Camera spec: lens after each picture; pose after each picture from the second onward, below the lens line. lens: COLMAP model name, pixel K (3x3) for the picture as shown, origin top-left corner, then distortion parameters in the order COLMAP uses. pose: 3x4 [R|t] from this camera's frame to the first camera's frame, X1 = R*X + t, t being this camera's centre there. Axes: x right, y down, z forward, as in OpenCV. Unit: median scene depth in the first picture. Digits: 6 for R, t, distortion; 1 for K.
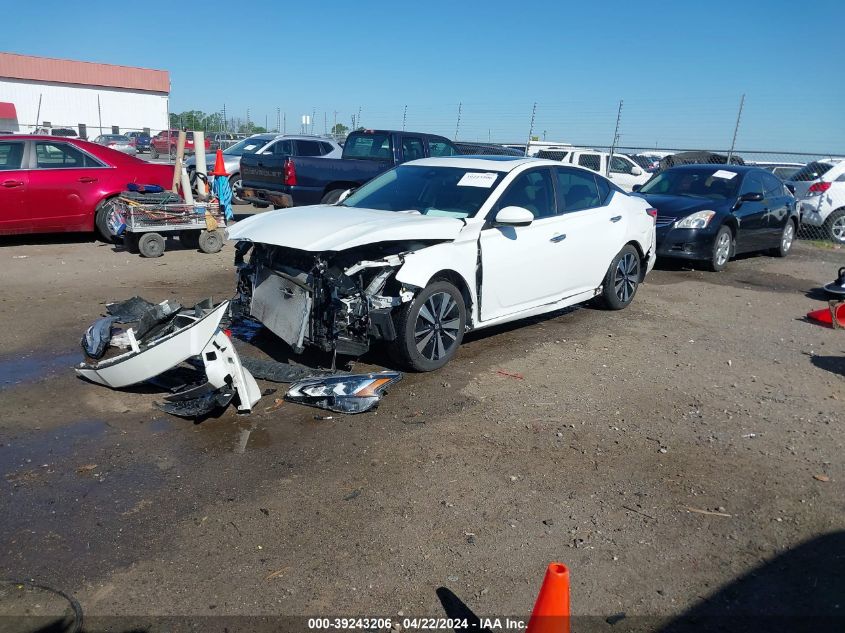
lens RADIAL K [[687.0, 0, 422.5], [0, 687.0, 313.9], [0, 0, 1]] dist [0.016252, 0.004838]
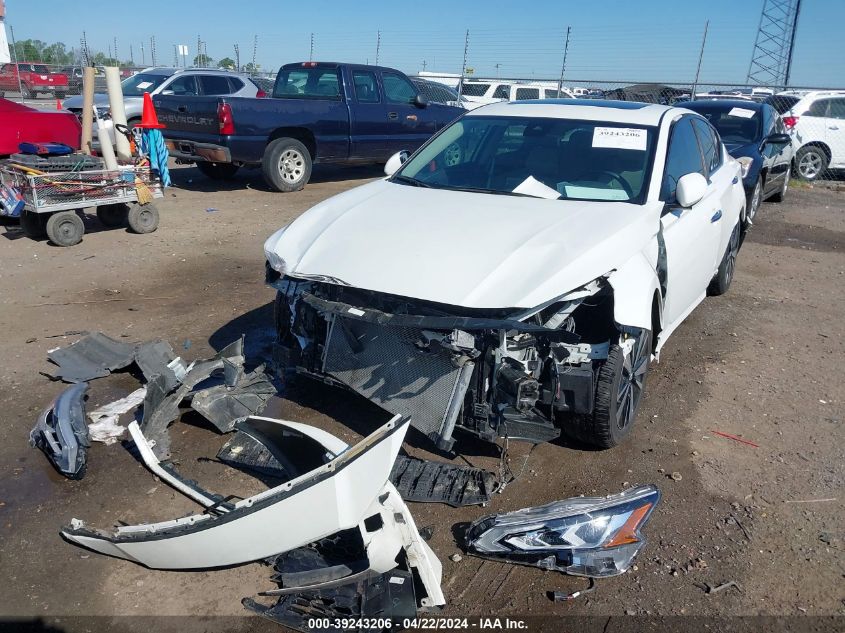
lens RADIAL K [[687.0, 0, 420.2], [0, 687.0, 319.4], [0, 0, 1]] dist [0.016252, 0.004838]
pose [[0.984777, -0.066712, 0.160509, -0.145667], [0.050760, 0.993539, 0.101510, -0.059042], [-0.166243, -0.091817, 0.981801, 0.211933]]
